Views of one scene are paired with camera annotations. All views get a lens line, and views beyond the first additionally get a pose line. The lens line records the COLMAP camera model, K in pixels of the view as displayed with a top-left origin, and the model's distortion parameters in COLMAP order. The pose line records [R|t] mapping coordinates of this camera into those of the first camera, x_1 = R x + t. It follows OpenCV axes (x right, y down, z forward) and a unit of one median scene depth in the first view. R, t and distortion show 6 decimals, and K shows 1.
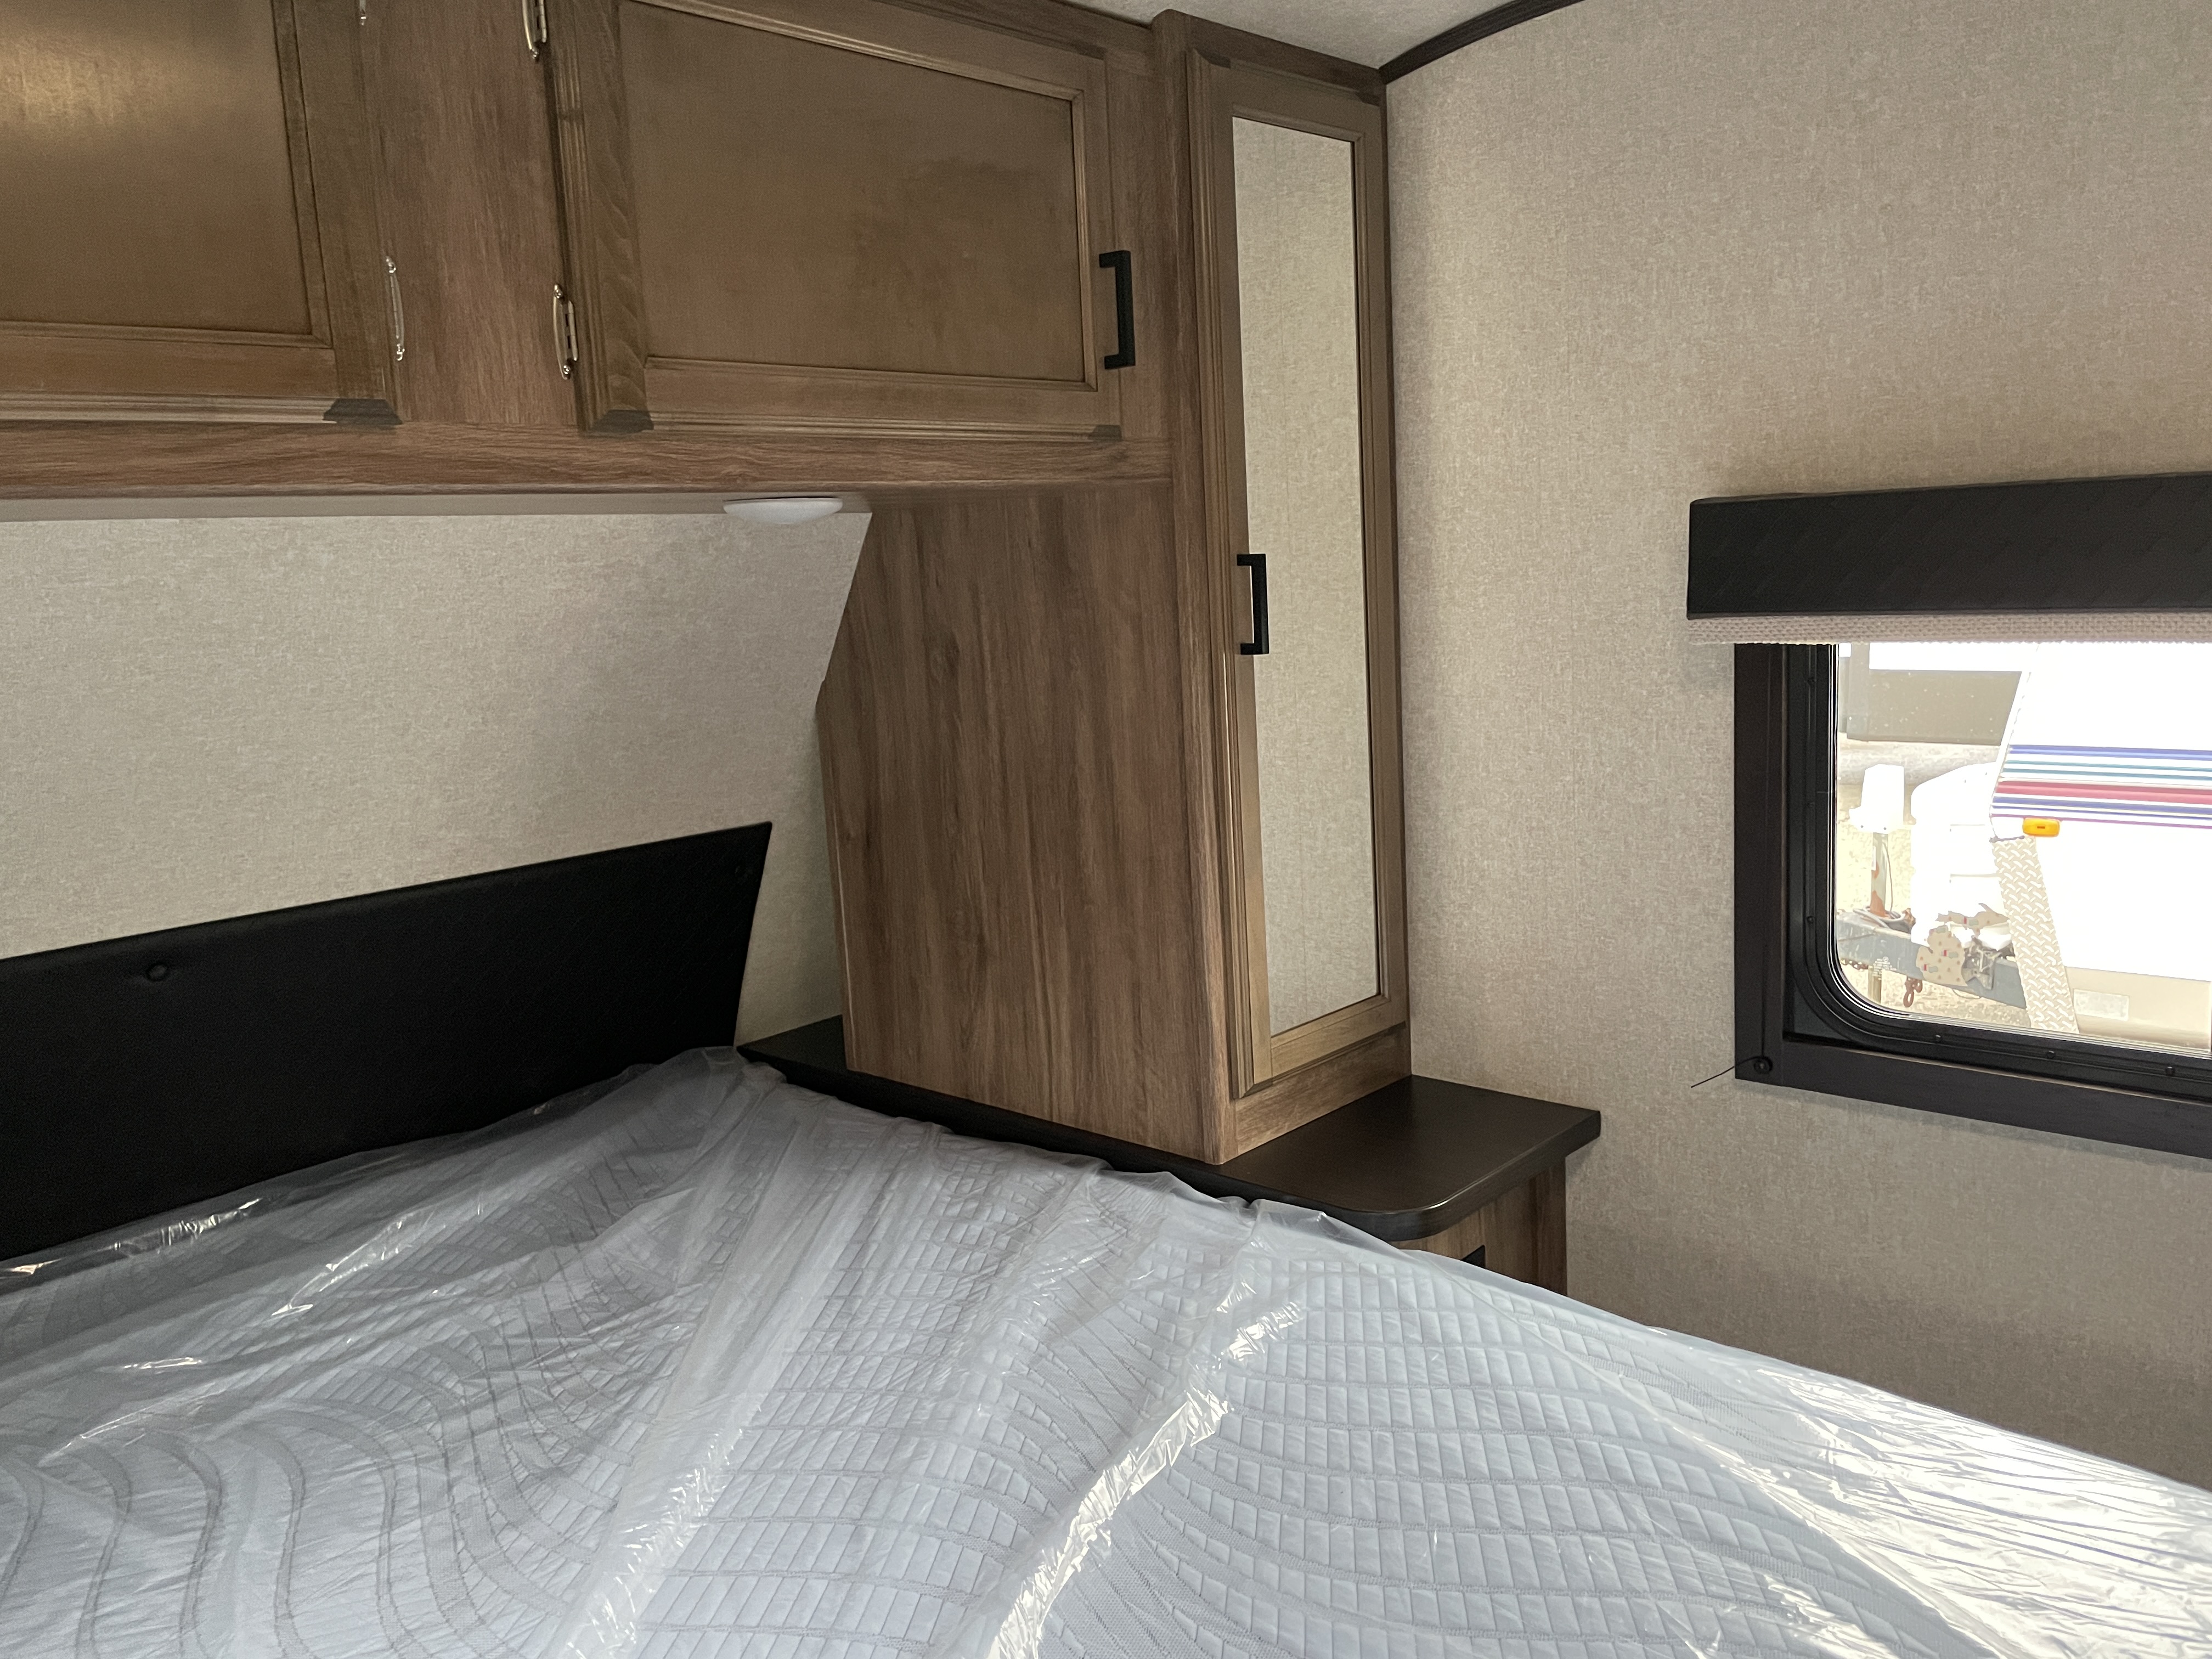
lens RADIAL K [[1591.5, 0, 1199.7], [0, 1591.5, 819.7], [0, 0, 1]] dist [-0.002866, -0.022988]
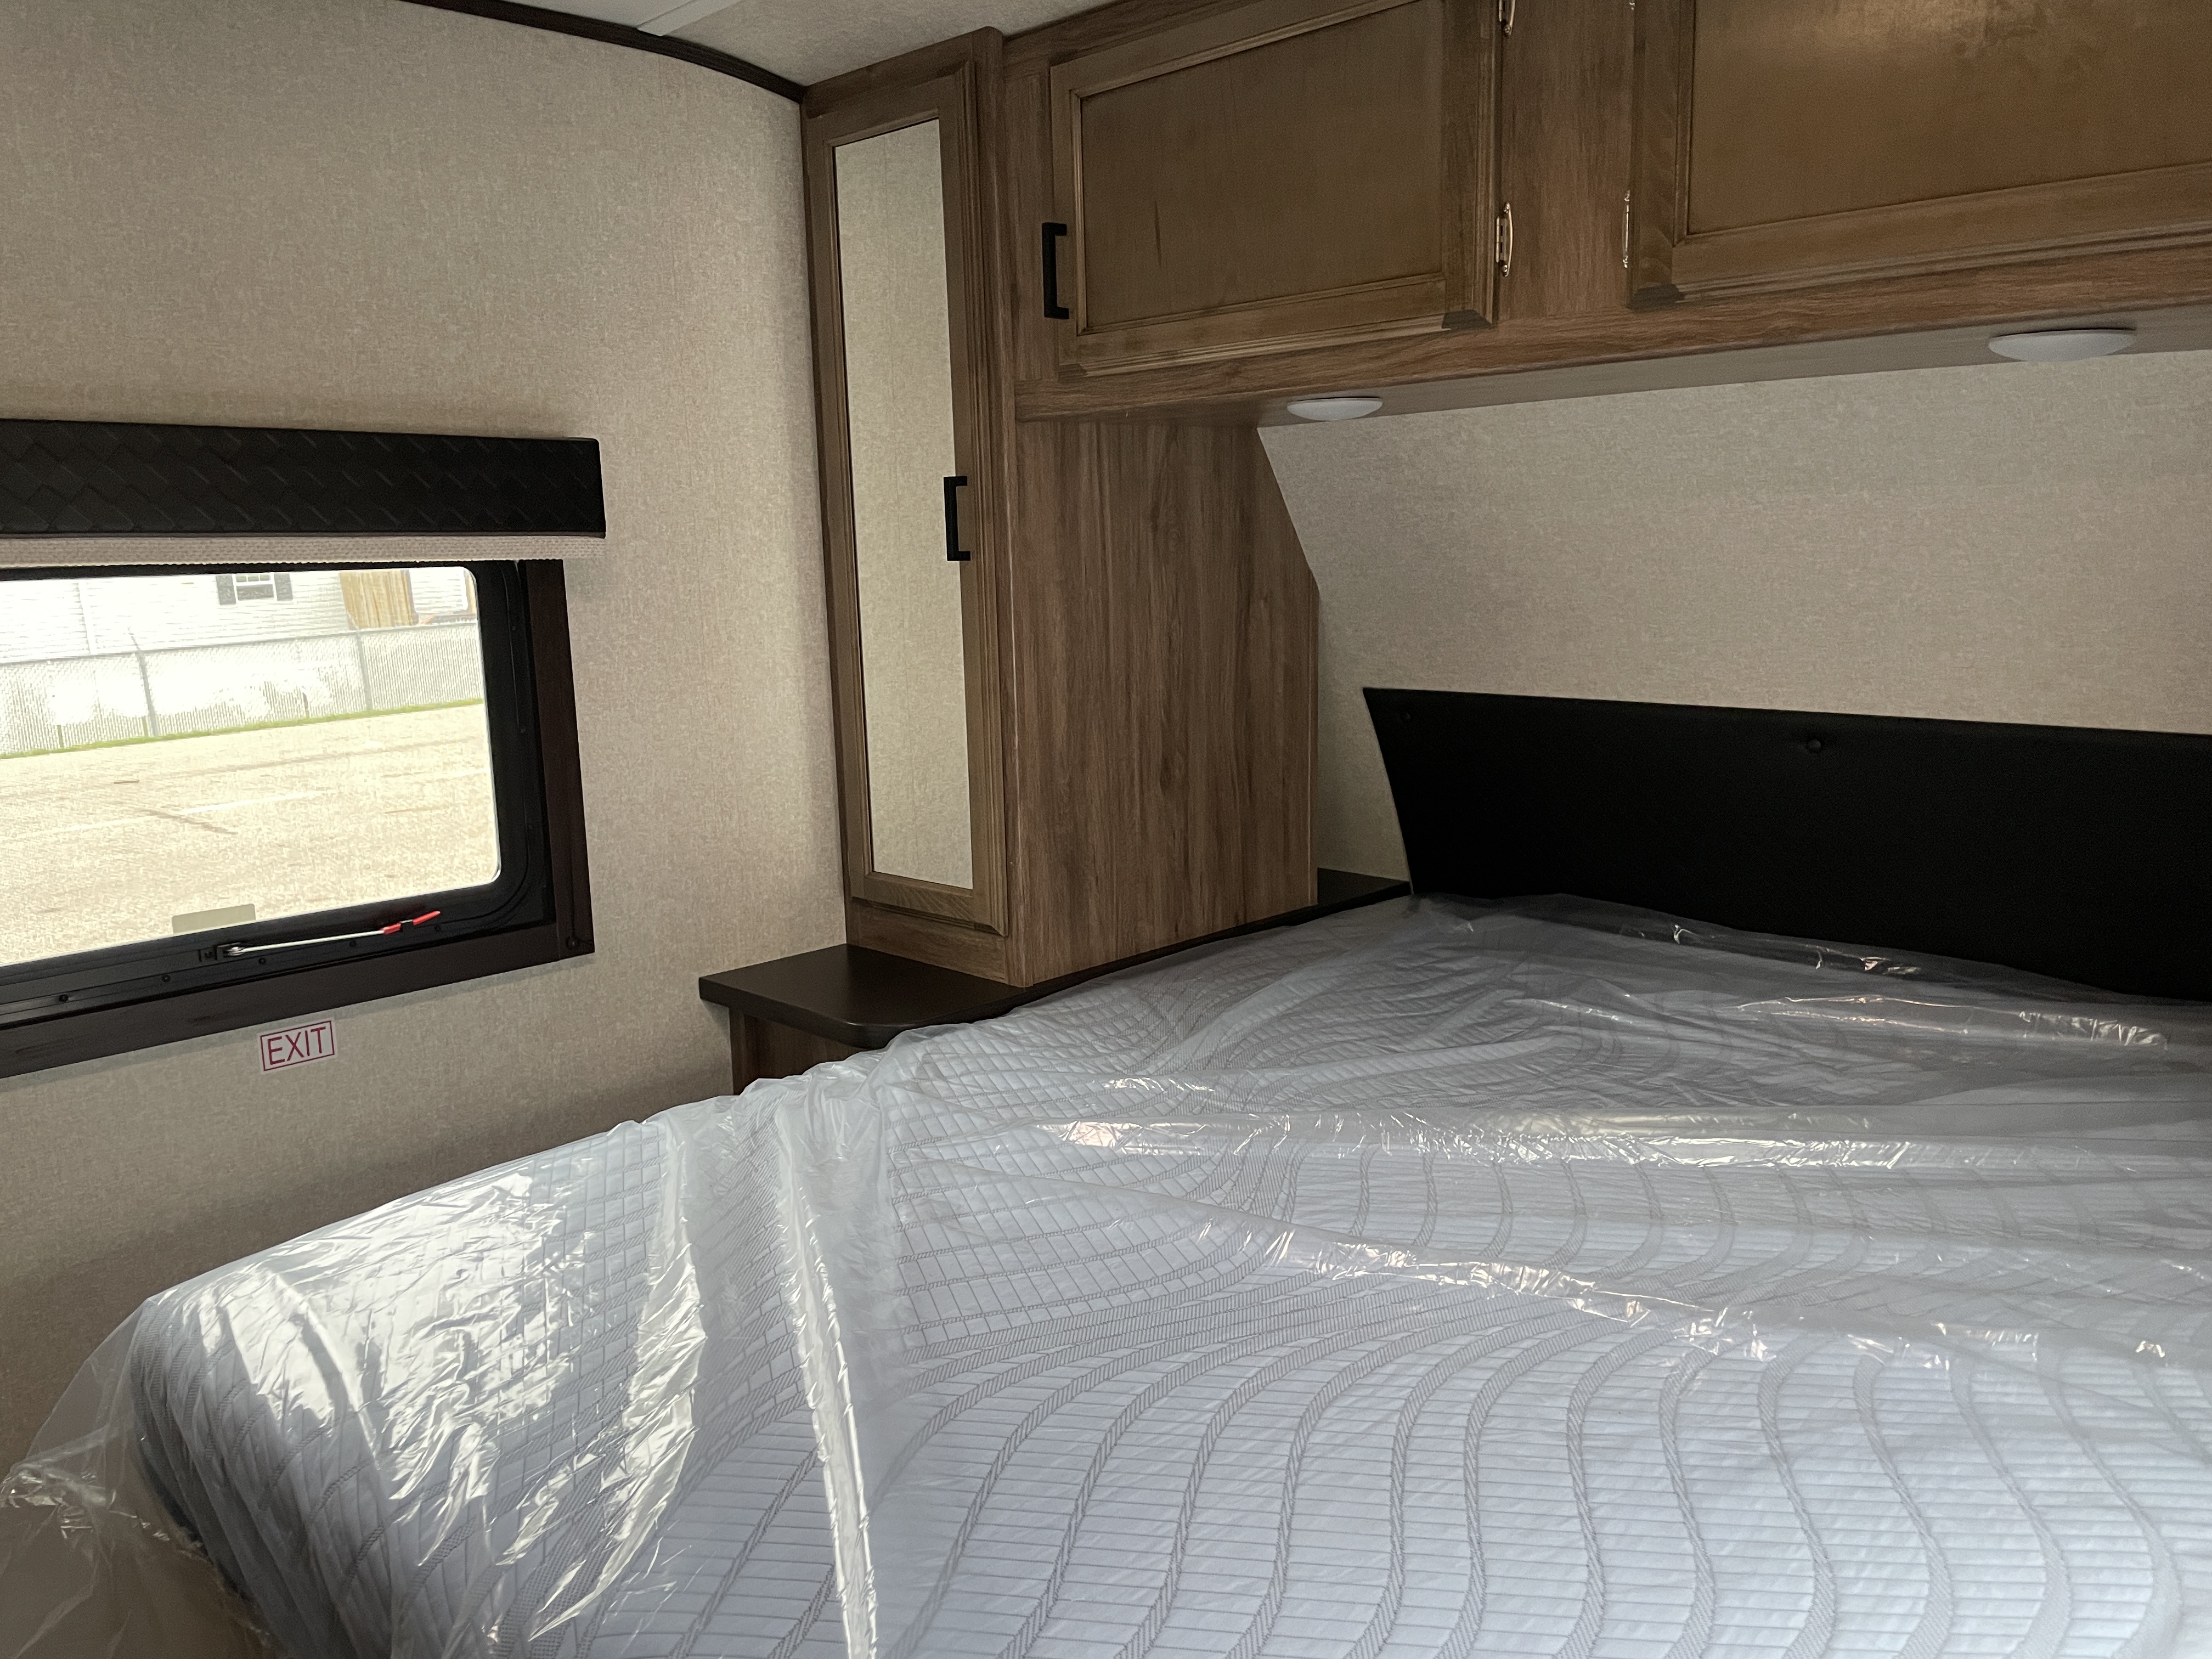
lens RADIAL K [[1690.2, 0, 1127.4], [0, 1690.2, 854.8], [0, 0, 1]] dist [0.026045, -0.049012]
pose [[-0.039479, 0.233059, -0.971661, 0.845674], [-0.132017, 0.962678, 0.236269, -0.080724], [0.990461, 0.137604, -0.007238, 0.572309]]
